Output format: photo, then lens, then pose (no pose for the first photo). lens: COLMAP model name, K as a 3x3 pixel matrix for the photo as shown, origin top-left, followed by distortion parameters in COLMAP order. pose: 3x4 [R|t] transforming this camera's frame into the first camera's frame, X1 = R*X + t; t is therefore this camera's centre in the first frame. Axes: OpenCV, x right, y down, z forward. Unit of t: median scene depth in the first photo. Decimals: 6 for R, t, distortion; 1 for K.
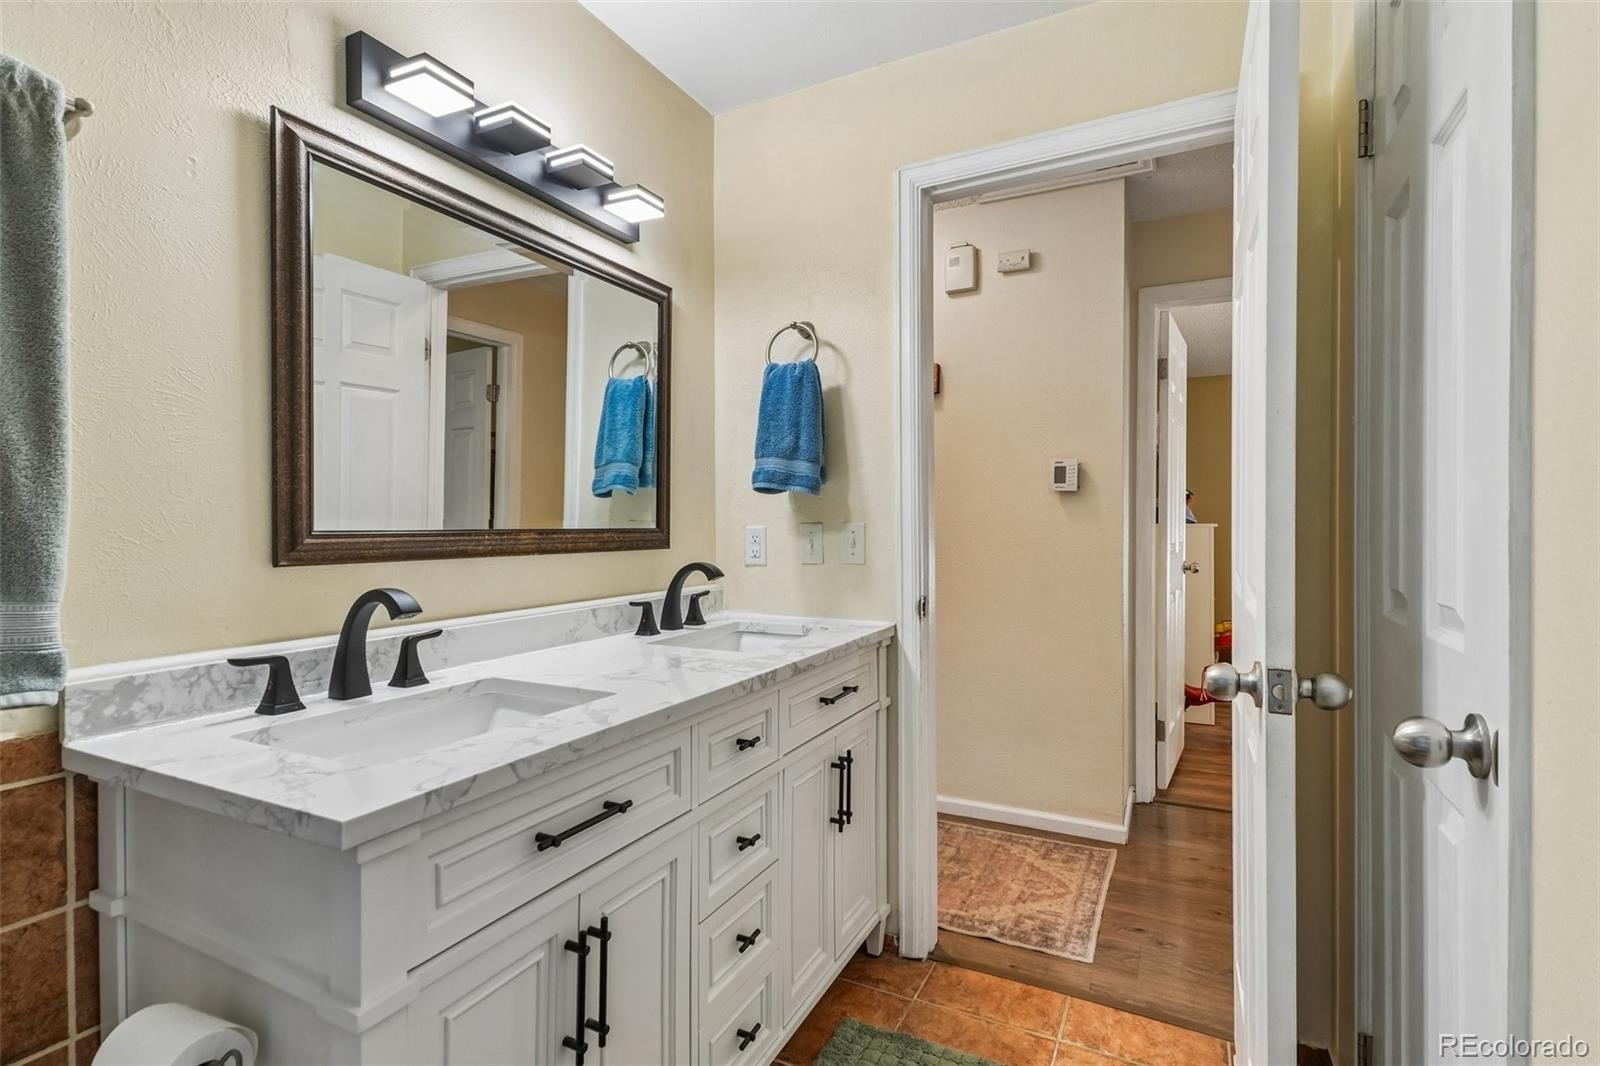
lens RADIAL K [[768.8, 0, 793.9], [0, 768.8, 530.3], [0, 0, 1]] dist [0.014097, -0.001556]
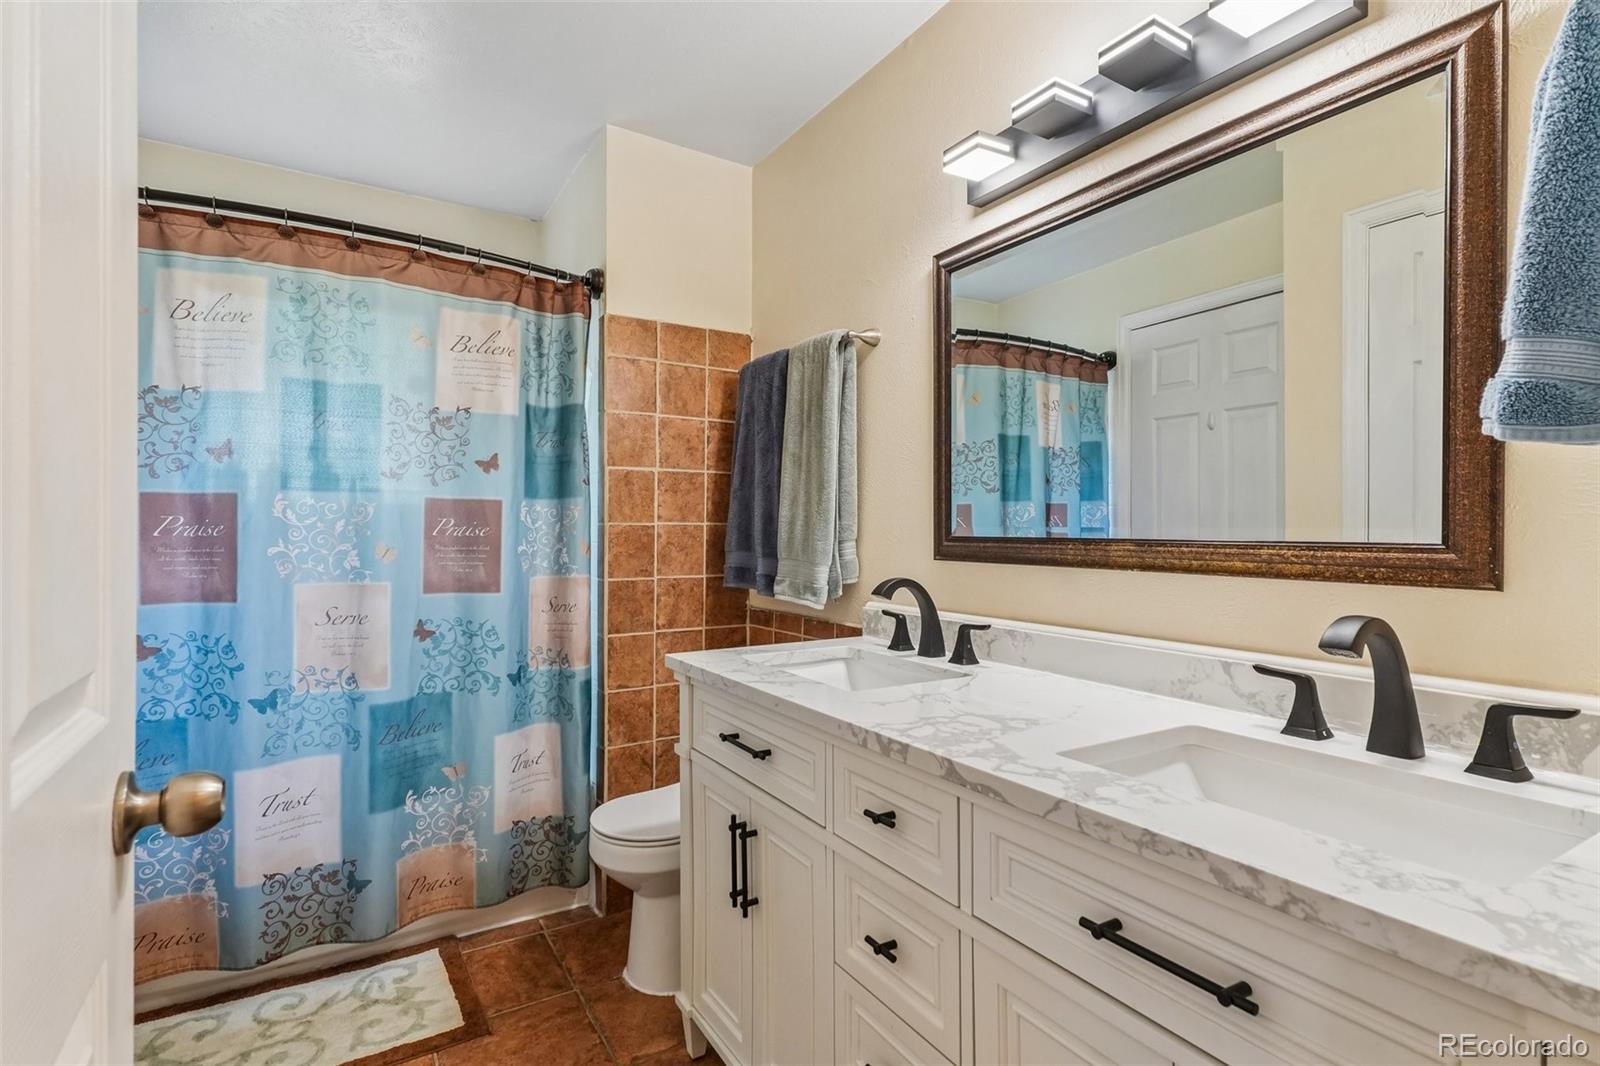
lens RADIAL K [[768.8, 0, 793.9], [0, 768.8, 530.3], [0, 0, 1]] dist [0.014097, -0.001556]
pose [[-0.520316, -0.004672, -0.853961, 0.541990], [-0.015725, 0.999868, 0.004111, -0.007935], [0.853829, 0.015567, -0.520321, 1.127449]]
